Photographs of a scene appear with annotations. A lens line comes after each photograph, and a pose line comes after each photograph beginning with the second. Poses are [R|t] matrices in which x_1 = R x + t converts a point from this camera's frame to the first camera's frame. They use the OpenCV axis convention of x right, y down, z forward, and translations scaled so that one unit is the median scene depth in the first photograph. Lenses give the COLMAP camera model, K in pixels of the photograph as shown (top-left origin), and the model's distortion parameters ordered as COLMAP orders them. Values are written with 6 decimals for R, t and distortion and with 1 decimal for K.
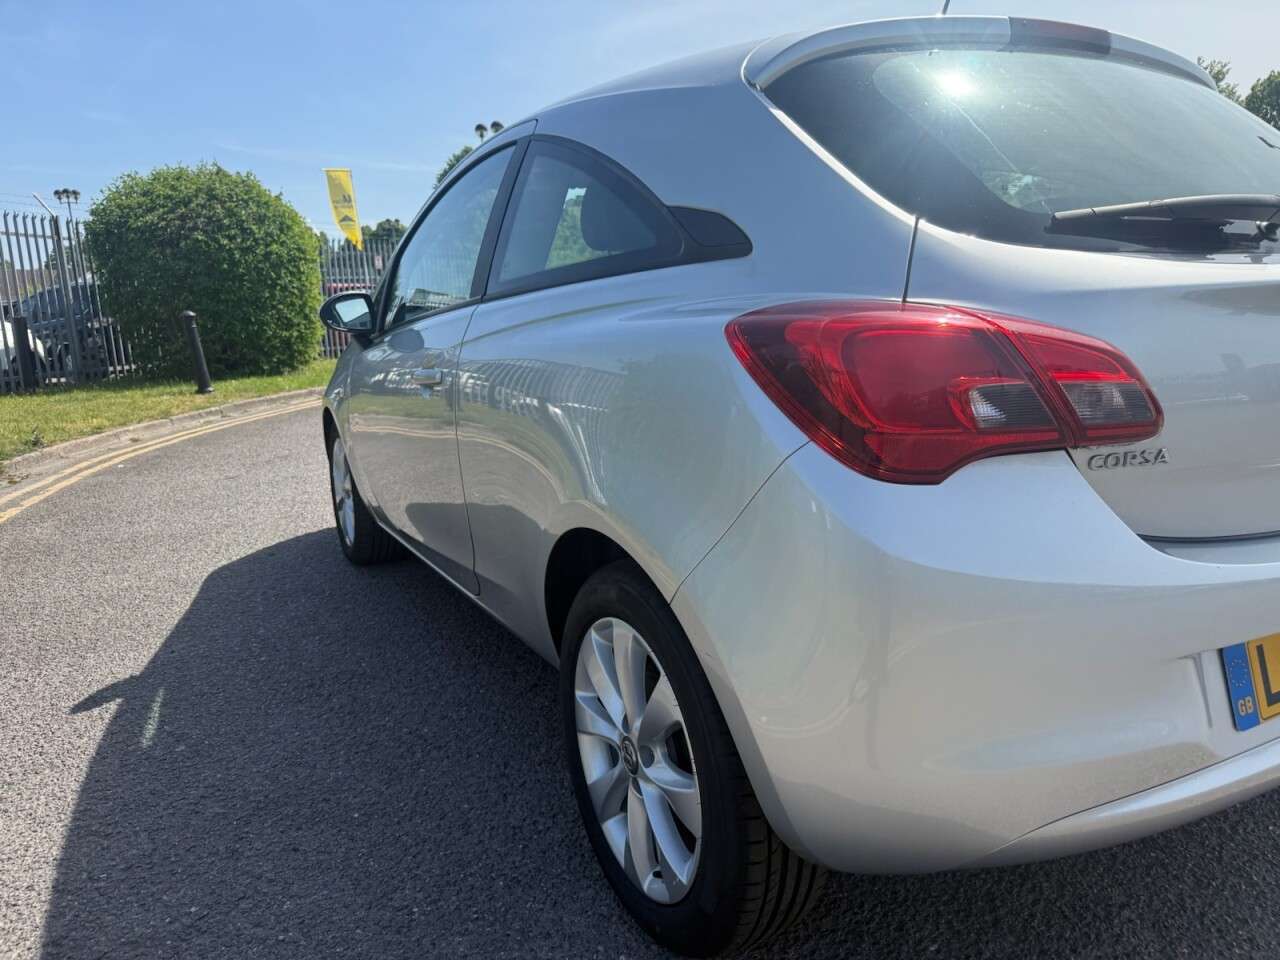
lens RADIAL K [[921.8, 0, 640.0], [0, 921.8, 480.0], [0, 0, 1]] dist [-0.002484, -0.002505]
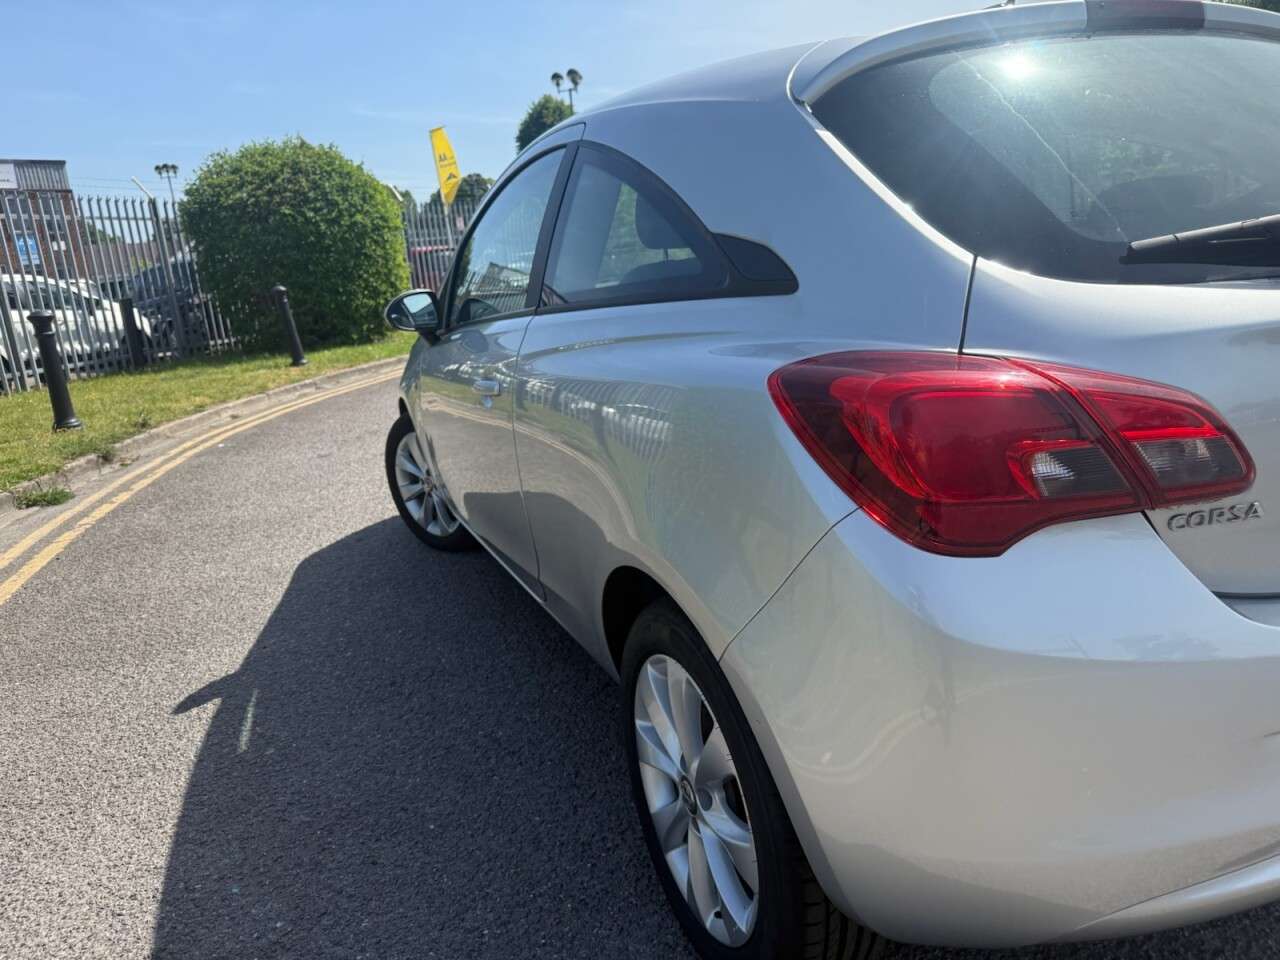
lens RADIAL K [[920.7, 0, 635.9], [0, 920.7, 476.4], [0, 0, 1]] dist [0.002237, -0.005379]
pose [[0.994587, -0.023945, -0.101109, 0.023540], [0.029314, 0.998219, 0.051955, -0.054816], [0.099685, -0.054638, 0.993518, 0.017811]]
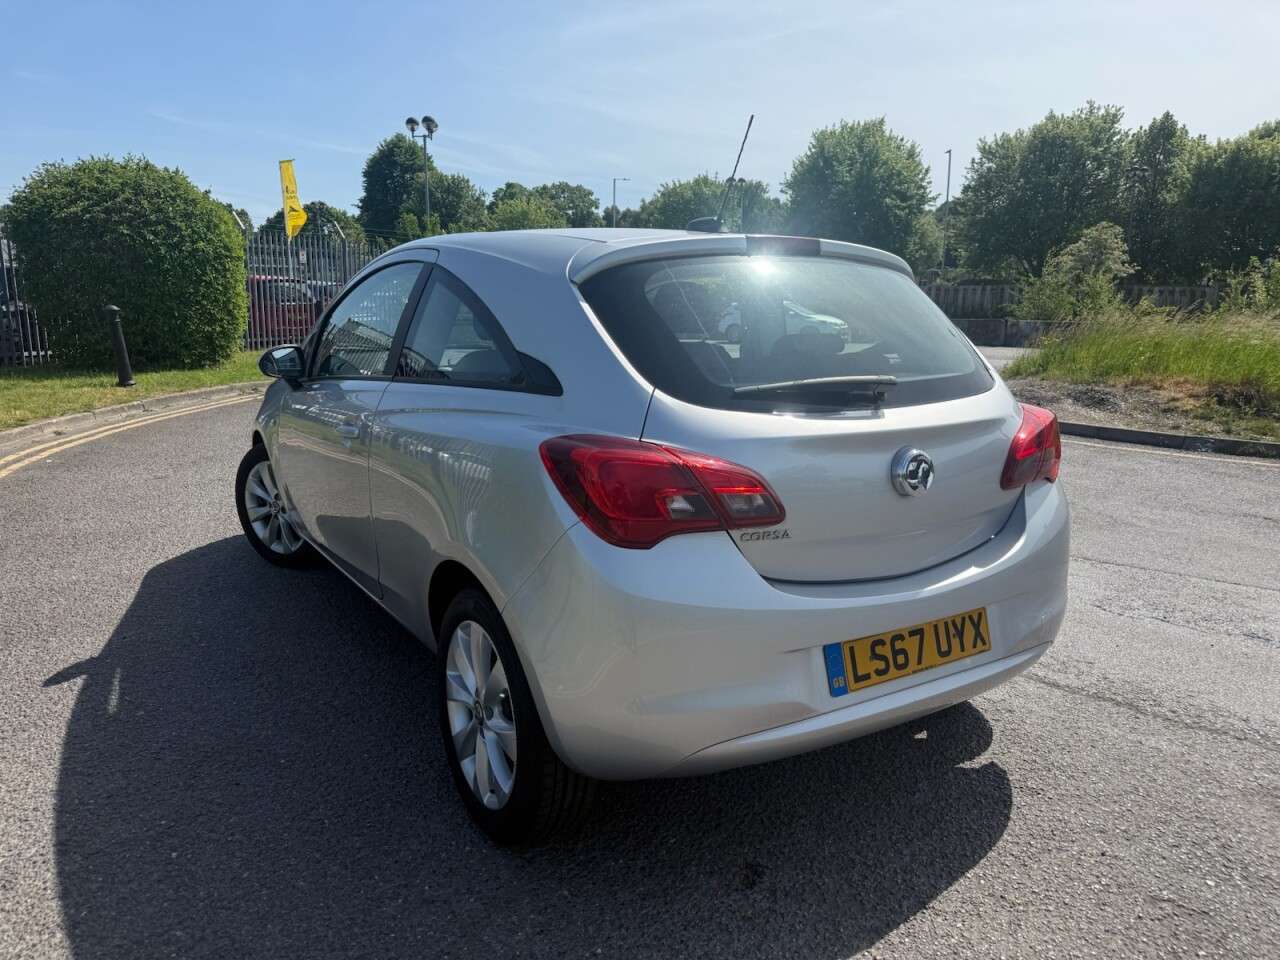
lens RADIAL K [[913.4, 0, 643.7], [0, 913.4, 465.6], [0, 0, 1]] dist [0.003374, -0.004172]
pose [[0.995267, 0.036740, 0.089966, 0.062580], [-0.035670, 0.999273, -0.013477, -0.053674], [-0.090395, 0.010204, 0.995854, -0.293985]]
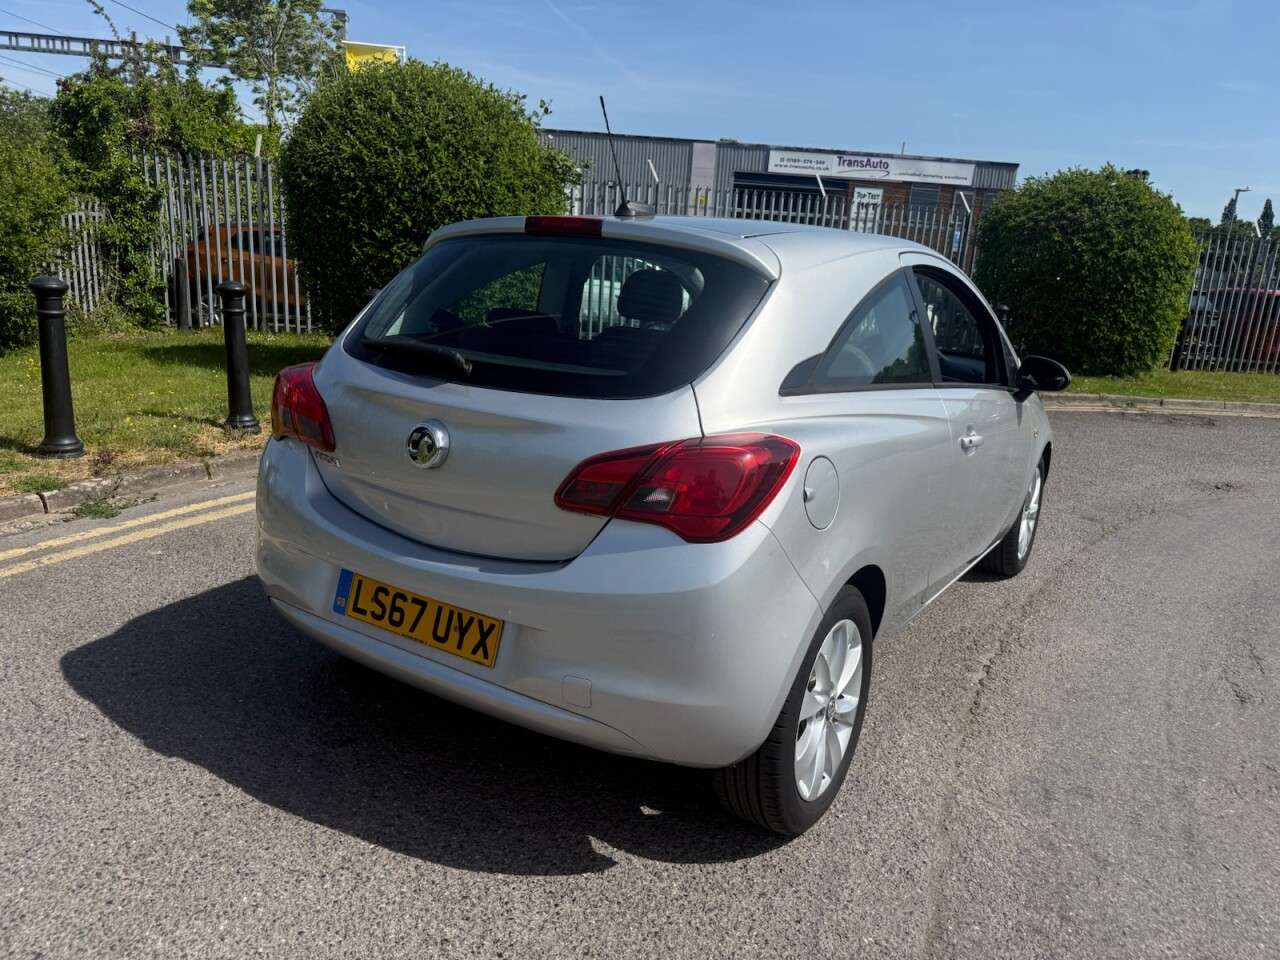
lens RADIAL K [[920.7, 0, 635.9], [0, 920.7, 476.4], [0, 0, 1]] dist [0.002237, -0.005379]
pose [[0.507298, 0.270744, -0.818136, 1.123280], [-0.253901, 0.954183, 0.158331, -0.214103], [0.823518, 0.127405, 0.552798, 0.176421]]
